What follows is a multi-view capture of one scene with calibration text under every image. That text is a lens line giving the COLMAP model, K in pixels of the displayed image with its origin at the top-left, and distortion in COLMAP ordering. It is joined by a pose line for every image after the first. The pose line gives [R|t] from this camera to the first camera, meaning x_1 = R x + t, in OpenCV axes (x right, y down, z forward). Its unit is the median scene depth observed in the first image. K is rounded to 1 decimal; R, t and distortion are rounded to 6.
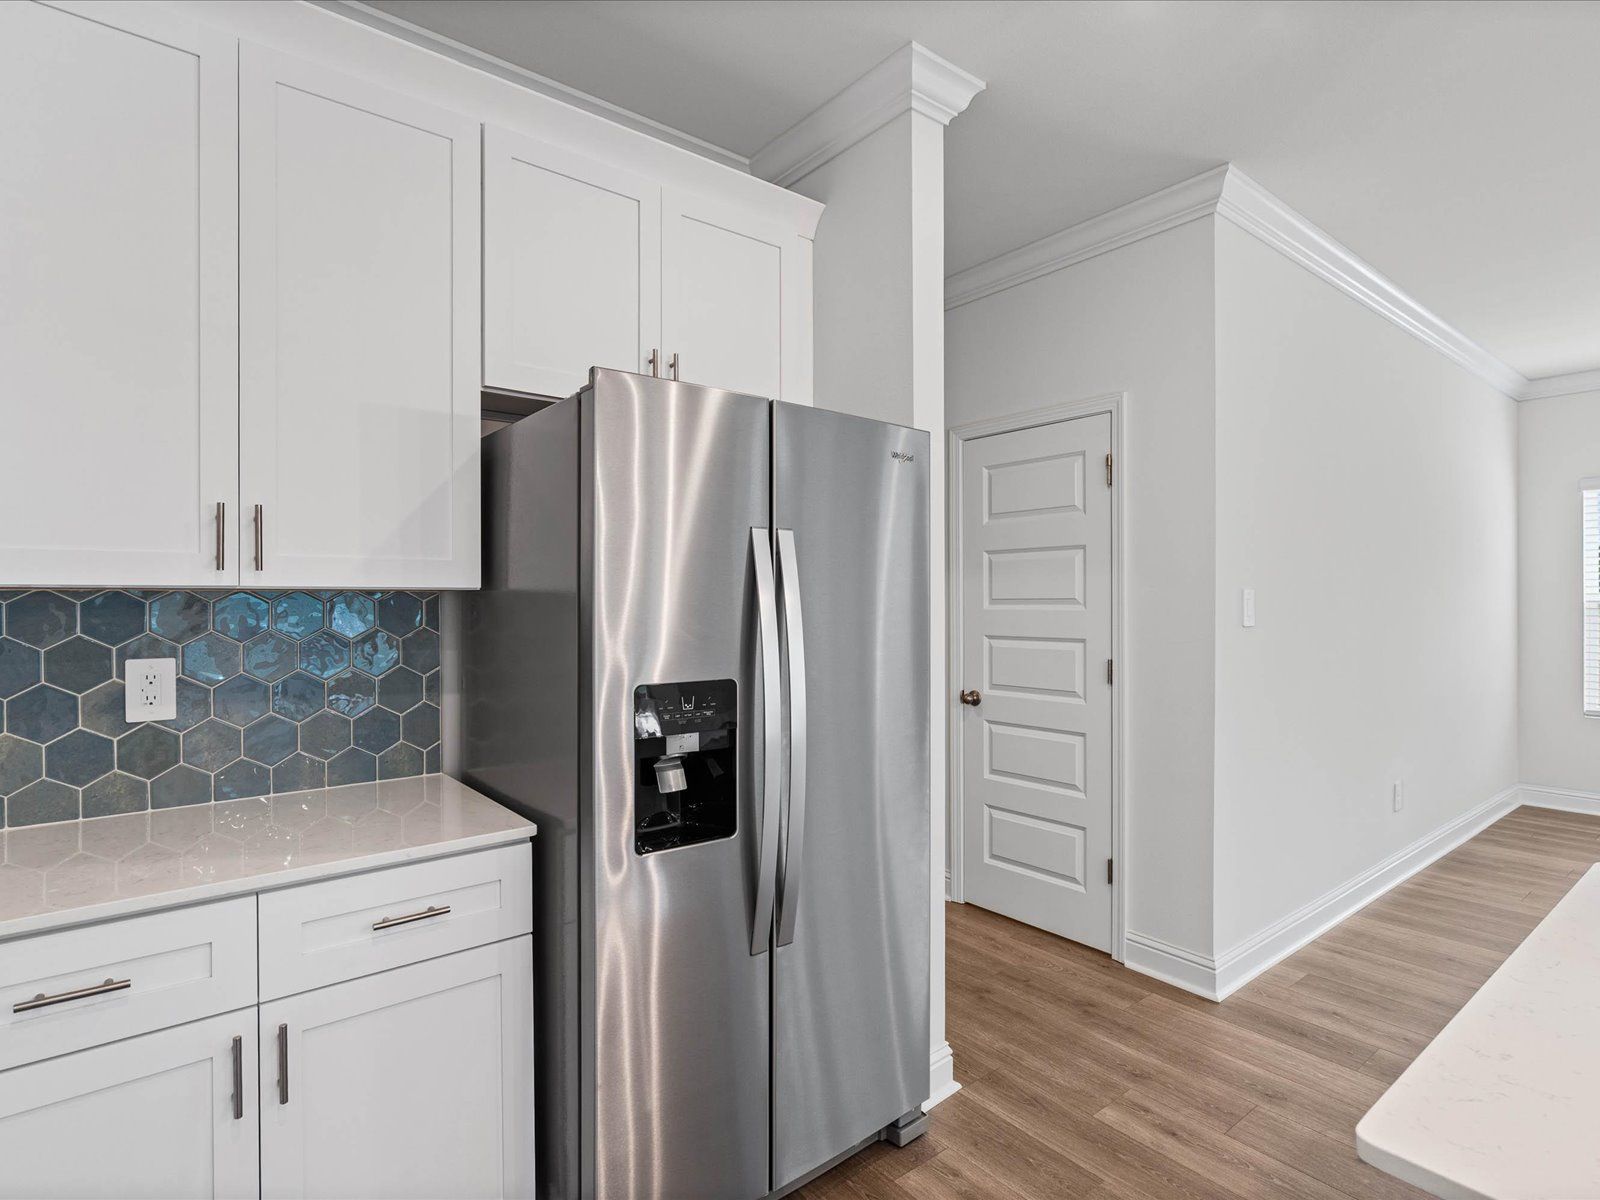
lens RADIAL K [[818.8, 0, 818.3], [0, 818.8, 604.6], [0, 0, 1]] dist [0.000137, -0.000330]
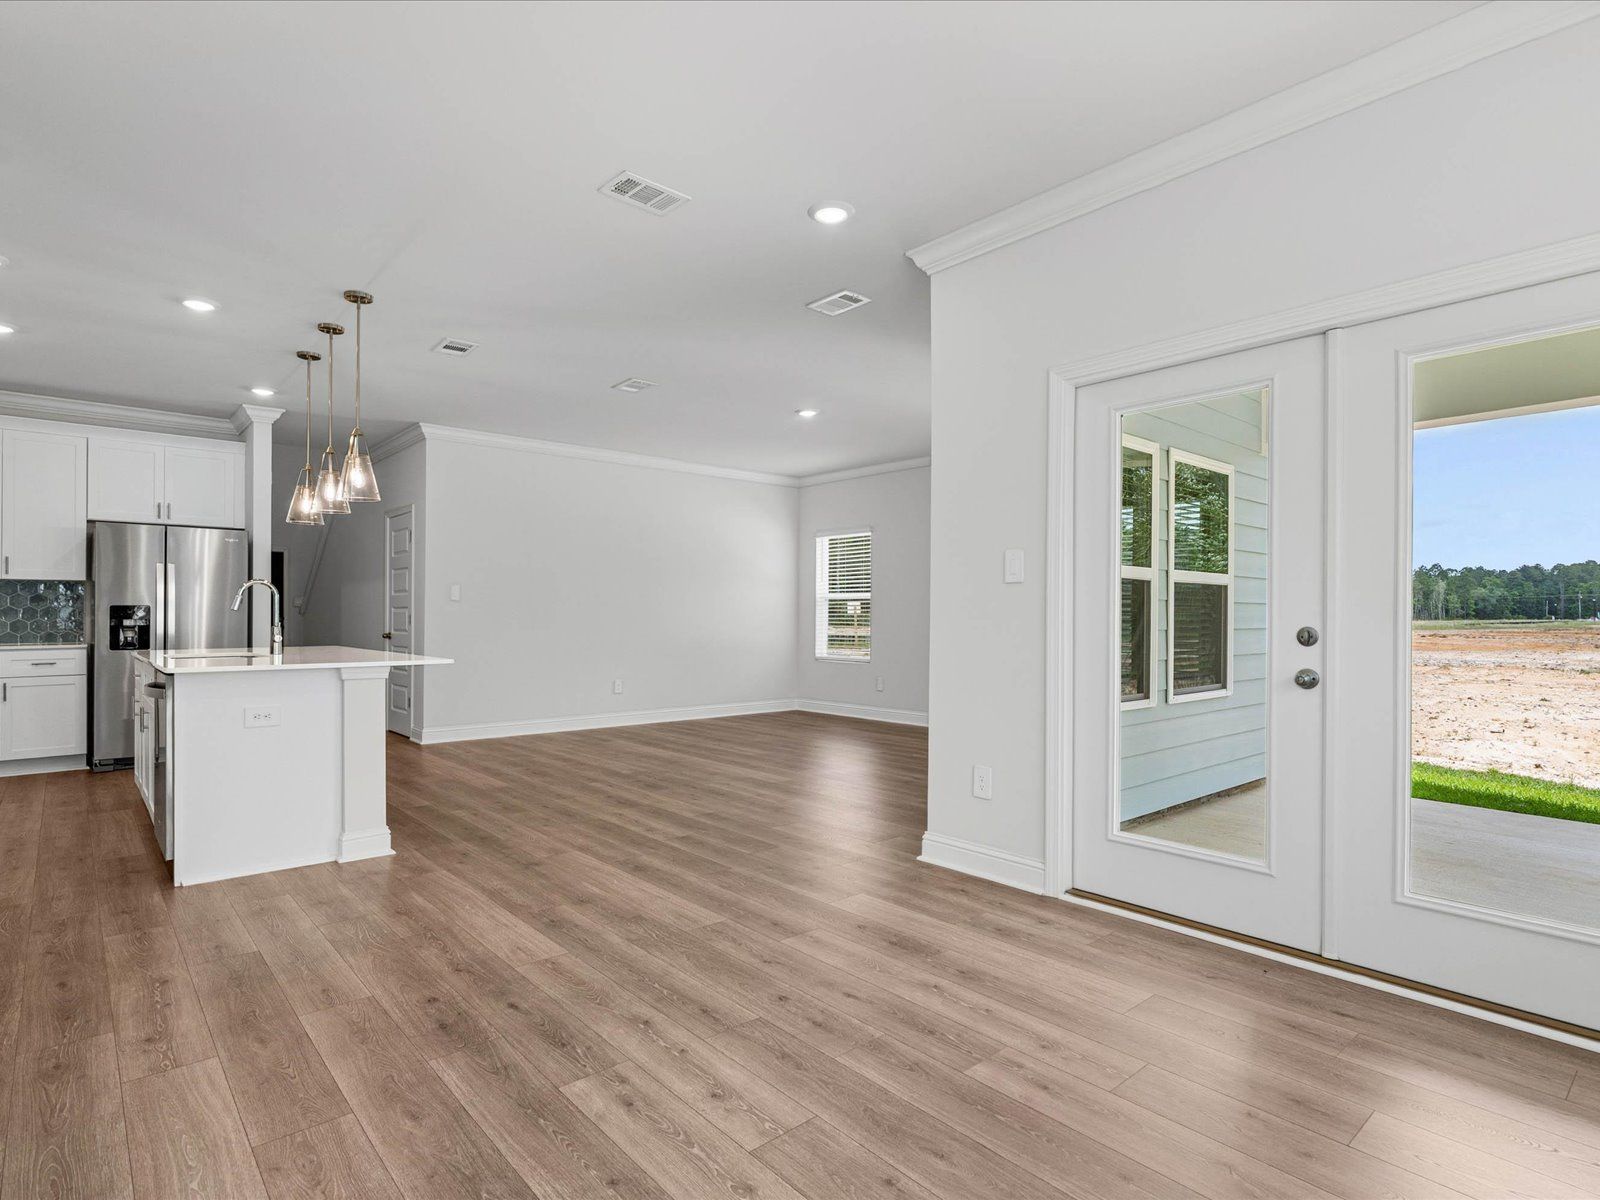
lens RADIAL K [[853.9, 0, 886.0], [0, 853.9, 618.8], [0, 0, 1]] dist [-0.055323, 0.016785]
pose [[0.996819, 0.006887, 0.079404, 2.565577], [-0.007079, 0.999973, 0.002135, 0.106594], [-0.079387, -0.002690, 0.996840, -2.582036]]
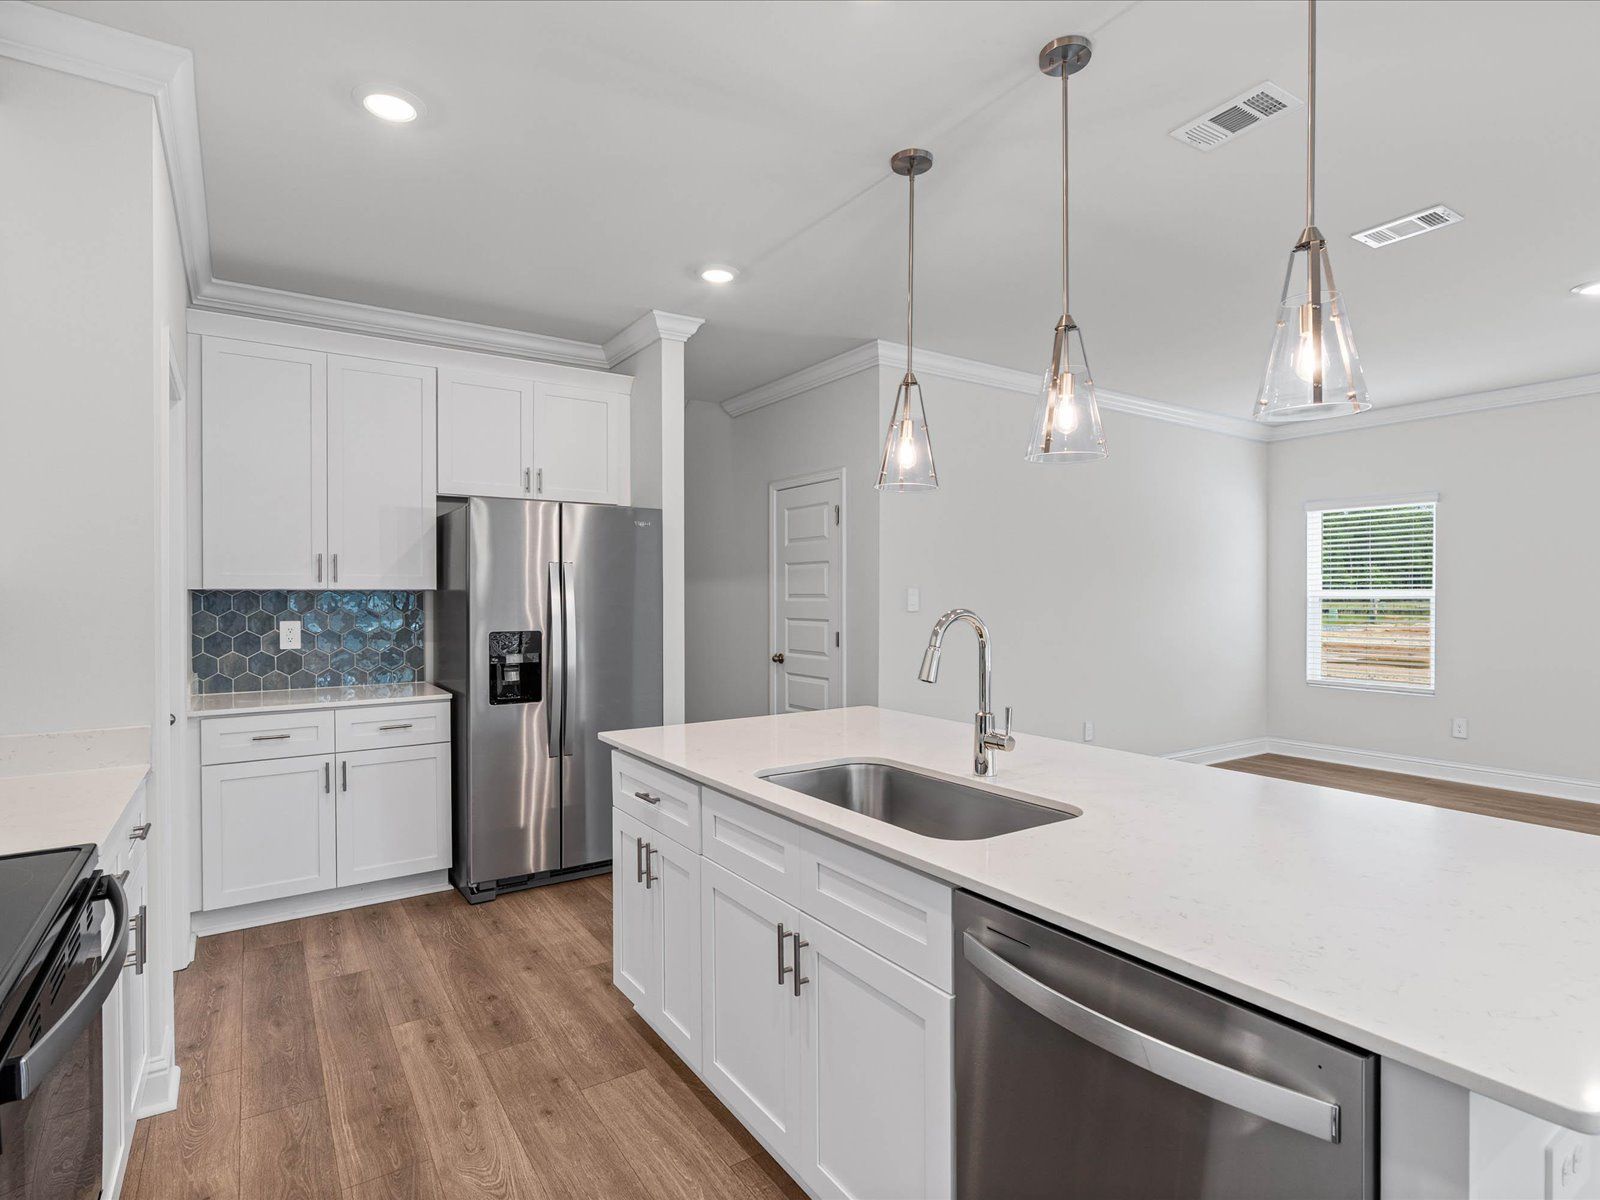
lens RADIAL K [[845.8, 0, 832.6], [0, 845.8, 608.2], [0, 0, 1]] dist [0.004870, 0.002409]
pose [[0.996704, 0.002328, -0.081092, 0.795144], [-0.001438, 0.999938, 0.011025, 0.003169], [0.081113, -0.010872, 0.996646, -1.111876]]
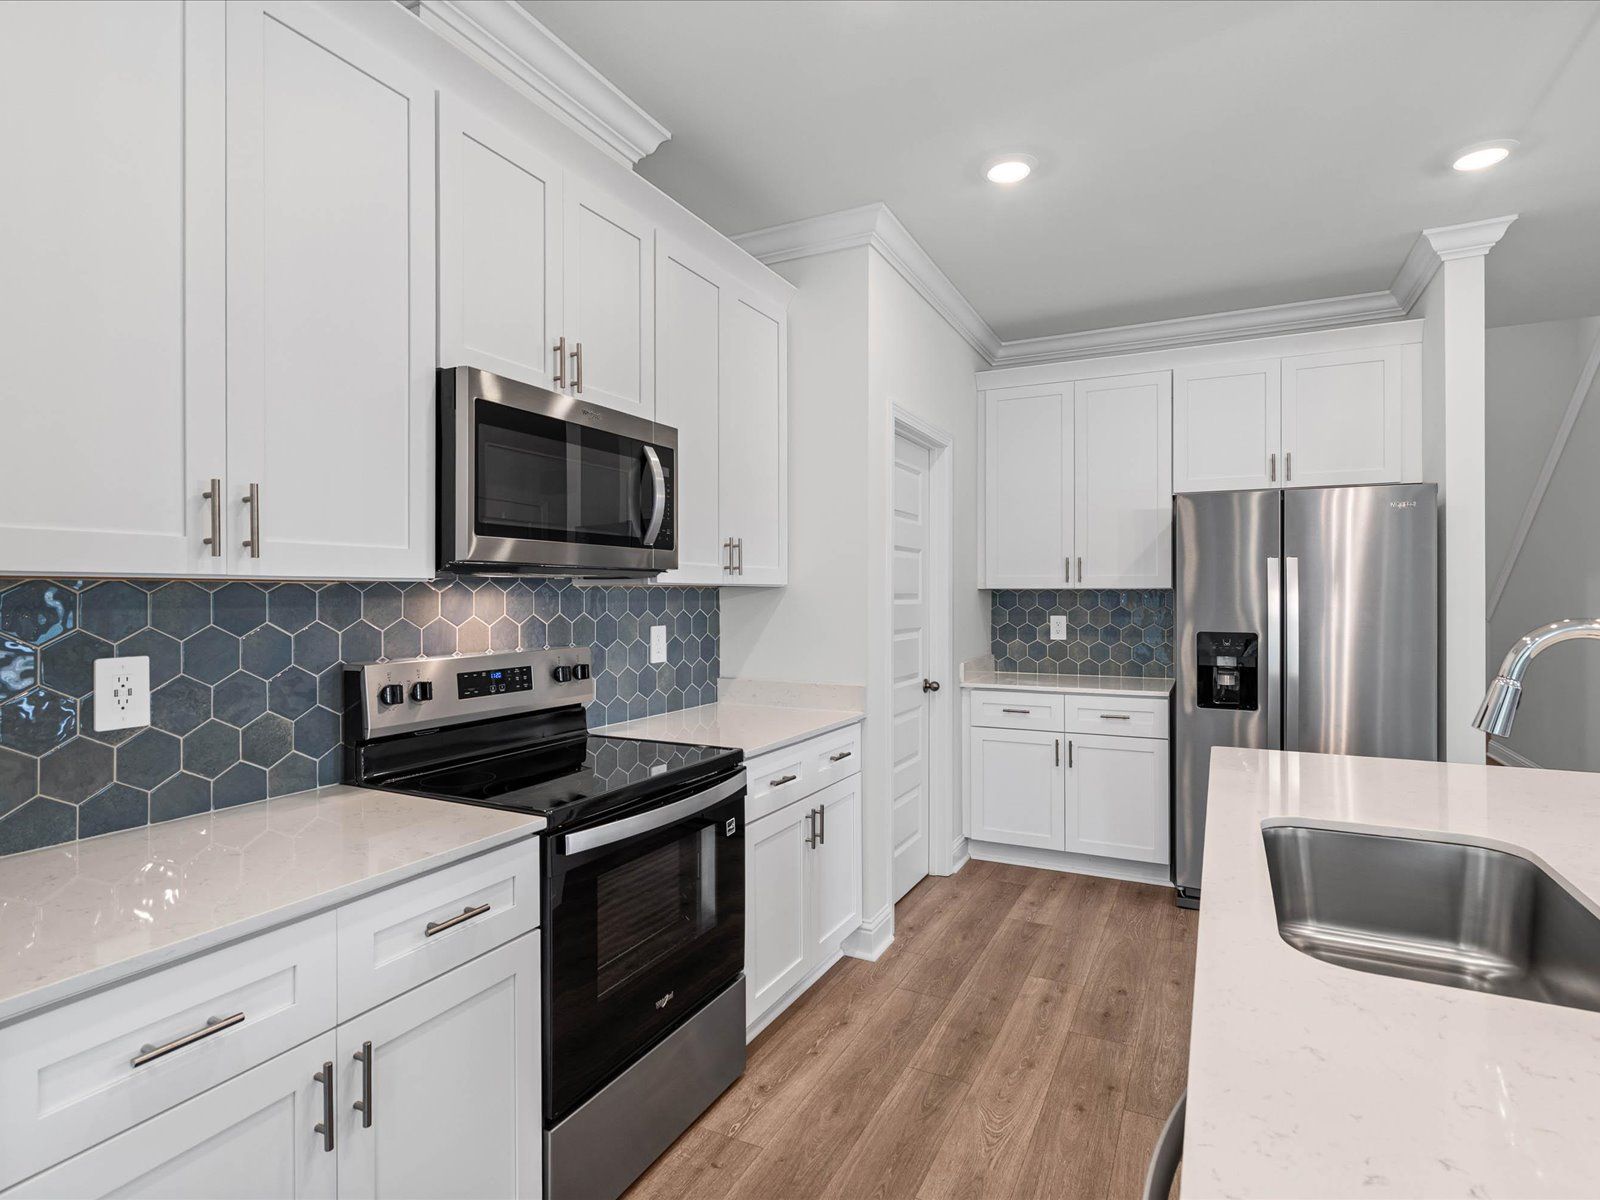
lens RADIAL K [[850.4, 0, 793.0], [0, 850.4, 599.9], [0, 0, 1]] dist [0.005115, 0.001888]
pose [[0.401495, 0.009409, -0.915813, 1.248707], [-0.007549, 0.999947, 0.006964, 0.002427], [0.915830, 0.004117, 0.401545, -0.812046]]
